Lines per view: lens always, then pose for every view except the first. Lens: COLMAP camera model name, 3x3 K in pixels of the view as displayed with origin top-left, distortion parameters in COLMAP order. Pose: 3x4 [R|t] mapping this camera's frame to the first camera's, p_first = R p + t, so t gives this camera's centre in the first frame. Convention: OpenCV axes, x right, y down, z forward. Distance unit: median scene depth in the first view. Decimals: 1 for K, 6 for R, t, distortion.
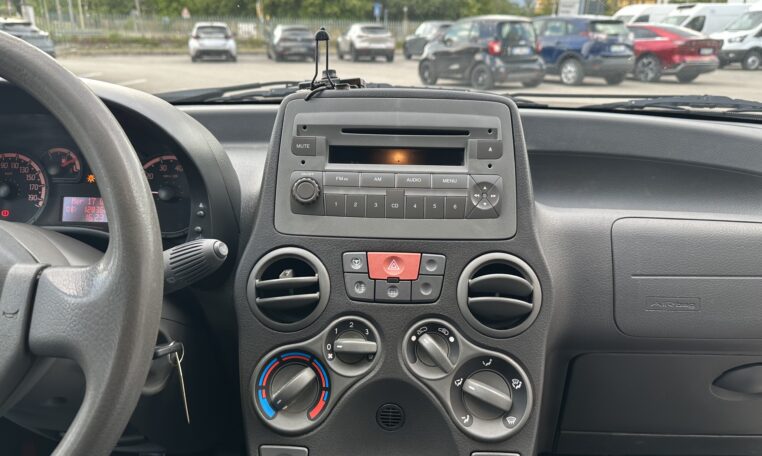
lens RADIAL K [[576.0, 0, 379.5], [0, 576.0, 218.5], [0, 0, 1]] dist [0.078866, -0.117331]
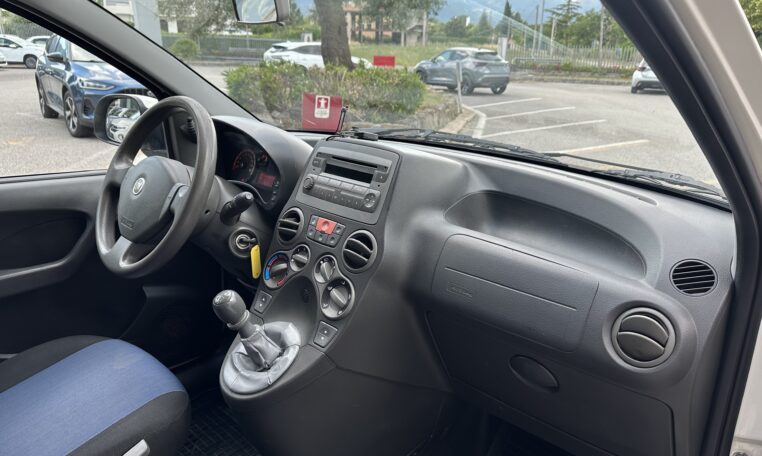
lens RADIAL K [[576.0, 0, 380.1], [0, 576.0, 230.1], [0, 0, 1]] dist [0.078866, -0.117331]
pose [[0.737533, 0.209822, -0.641887, 1.249699], [-0.224846, 0.972572, 0.059568, -0.056907], [0.636780, 0.100392, 0.764482, -0.355328]]
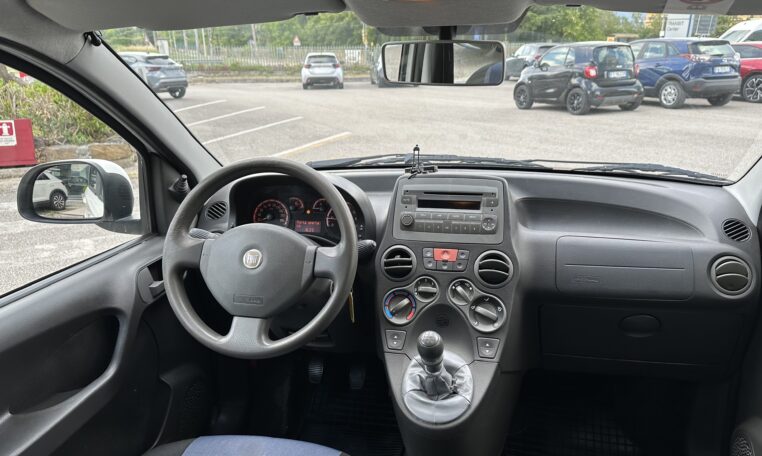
lens RADIAL K [[576.0, 0, 385.6], [0, 576.0, 226.5], [0, 0, 1]] dist [0.078866, -0.117331]
pose [[0.987525, 0.021813, -0.155944, 0.120368], [-0.024175, 0.999620, -0.013267, 0.006759], [0.155595, 0.016872, 0.987677, -1.056916]]
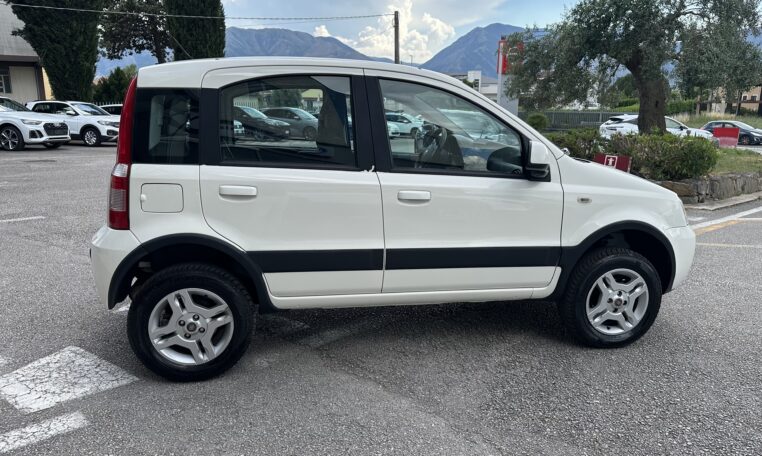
lens RADIAL K [[576.0, 0, 379.5], [0, 576.0, 229.8], [0, 0, 1]] dist [0.078866, -0.117331]
pose [[0.240930, 0.184330, -0.952877, 5.219456], [-0.316121, 0.943163, 0.102521, 0.348968], [0.917617, 0.276524, 0.285507, -1.358279]]
